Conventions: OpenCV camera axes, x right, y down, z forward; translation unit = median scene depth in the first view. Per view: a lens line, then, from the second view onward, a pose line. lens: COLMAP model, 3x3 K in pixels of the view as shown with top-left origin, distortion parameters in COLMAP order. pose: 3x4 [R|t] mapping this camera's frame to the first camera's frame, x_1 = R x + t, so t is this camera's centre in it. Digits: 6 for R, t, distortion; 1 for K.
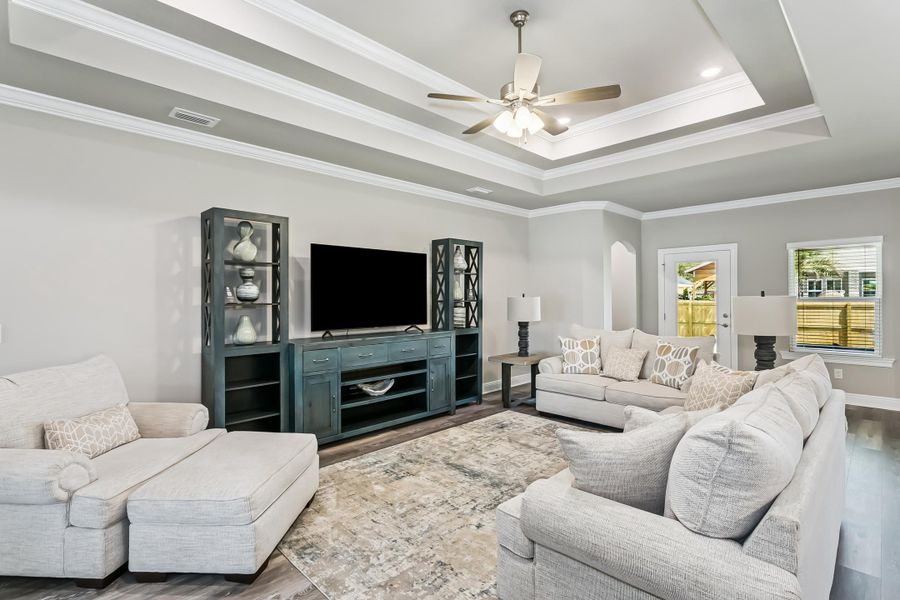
lens RADIAL K [[428.7, 0, 449.9], [0, 428.7, 298.2], [0, 0, 1]] dist [-0.000213, -0.000144]
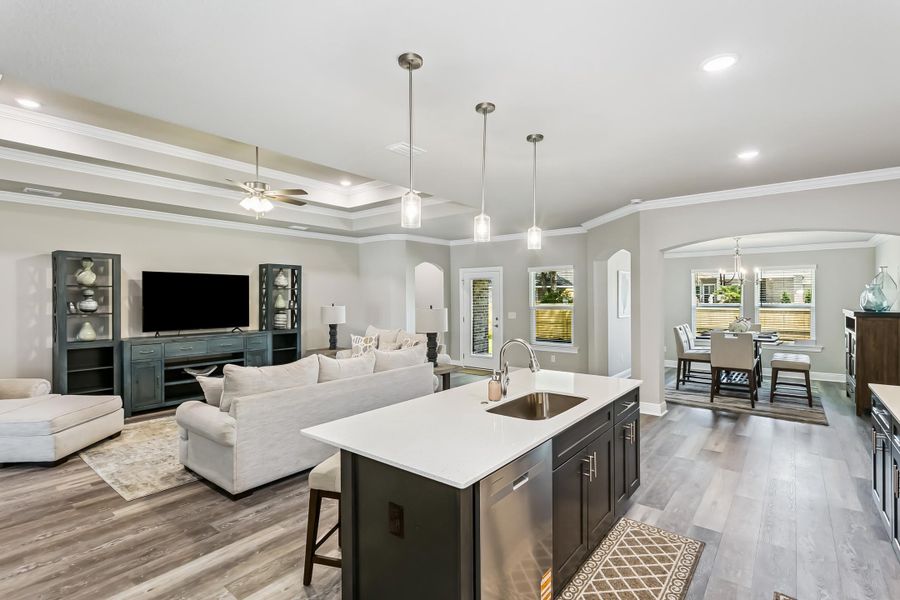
lens RADIAL K [[425.6, 0, 448.3], [0, 425.6, 300.8], [0, 0, 1]] dist [0.000518, 0.000045]
pose [[0.993931, 0.000304, 0.110005, 0.551611], [-0.000745, 0.999992, 0.003960, -0.035023], [-0.110003, -0.004018, 0.993923, -0.544811]]
